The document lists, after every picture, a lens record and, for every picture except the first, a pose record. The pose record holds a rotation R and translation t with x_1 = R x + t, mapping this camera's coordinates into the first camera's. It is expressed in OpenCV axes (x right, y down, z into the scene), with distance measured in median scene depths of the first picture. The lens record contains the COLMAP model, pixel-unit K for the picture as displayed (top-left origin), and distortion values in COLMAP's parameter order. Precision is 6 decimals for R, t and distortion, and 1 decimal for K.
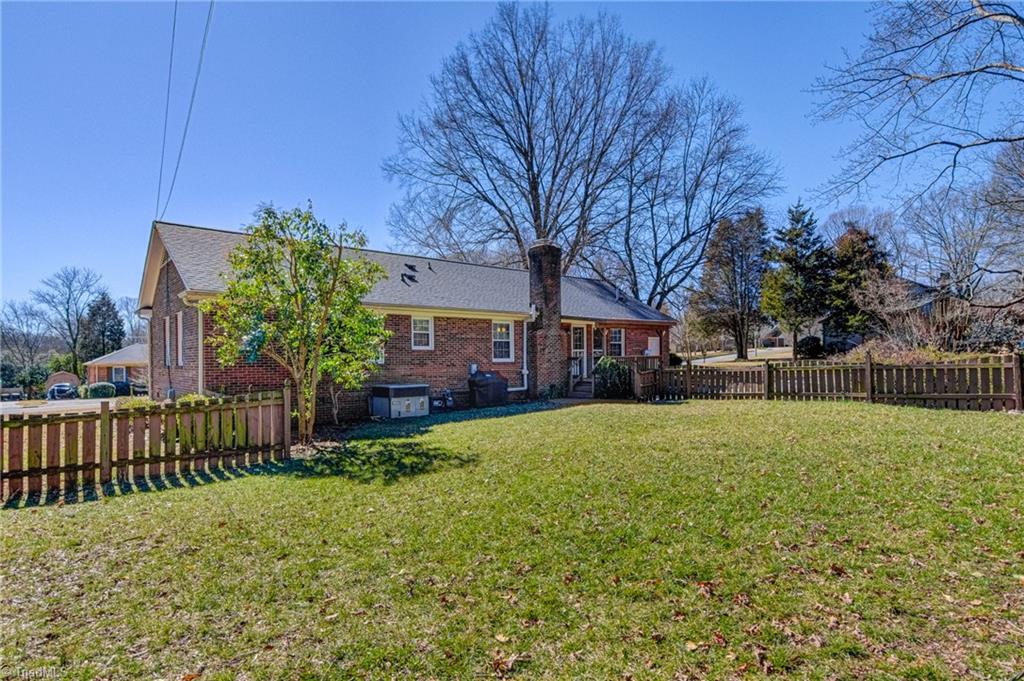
lens RADIAL K [[542.6, 0, 512.3], [0, 542.6, 352.3], [0, 0, 1]] dist [-0.000327, -0.000826]
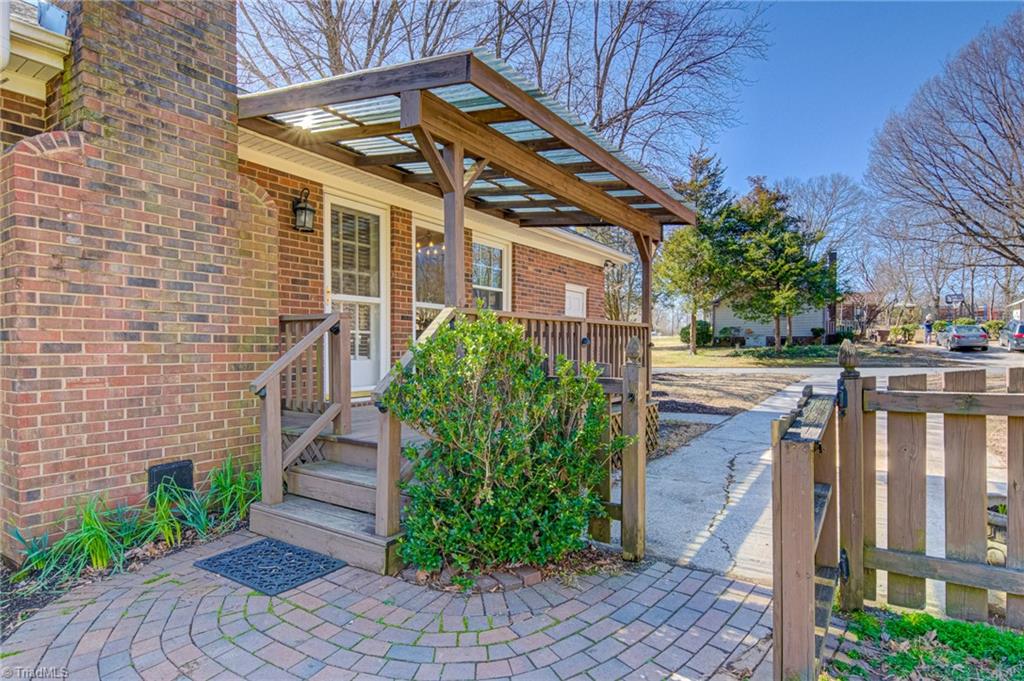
lens RADIAL K [[542.6, 0, 512.3], [0, 542.6, 352.3], [0, 0, 1]] dist [-0.000327, -0.000826]
pose [[0.961083, 0.000116, 0.276258, 0.135434], [-0.003961, 0.999903, 0.013360, 0.020269], [-0.276230, -0.013935, 0.960991, 0.809166]]
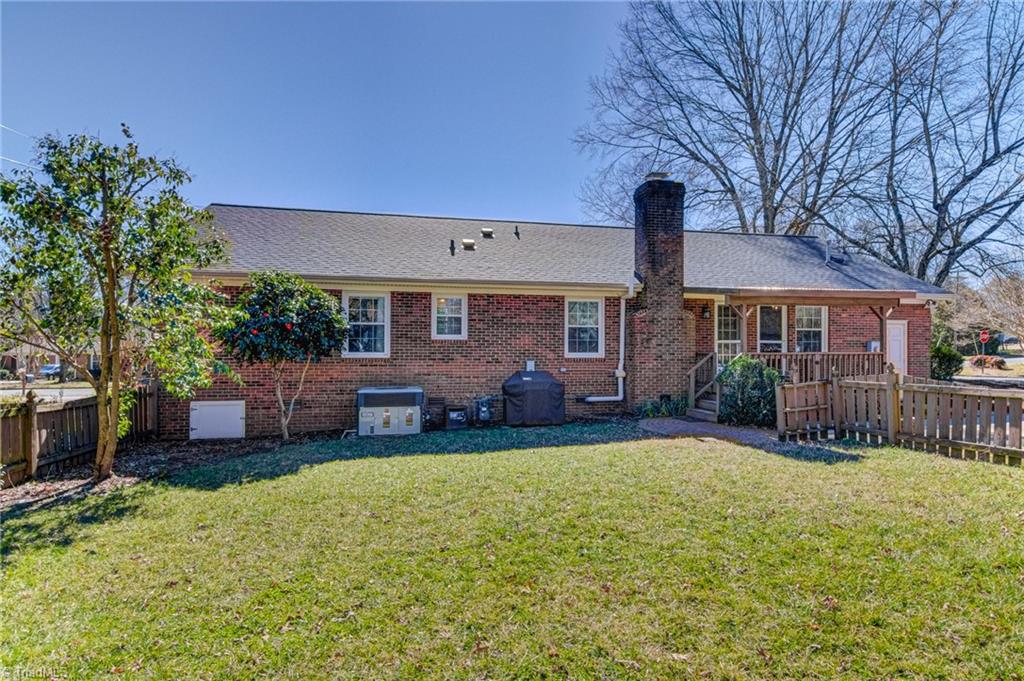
lens RADIAL K [[526.3, 0, 512.0], [0, 526.3, 340.5], [0, 0, 1]] dist [-0.001221, -0.000980]
pose [[0.876658, 0.007944, -0.481048, 0.218861], [-0.006798, 0.999968, 0.004125, -0.006389], [0.481066, -0.000346, 0.876684, 0.367847]]
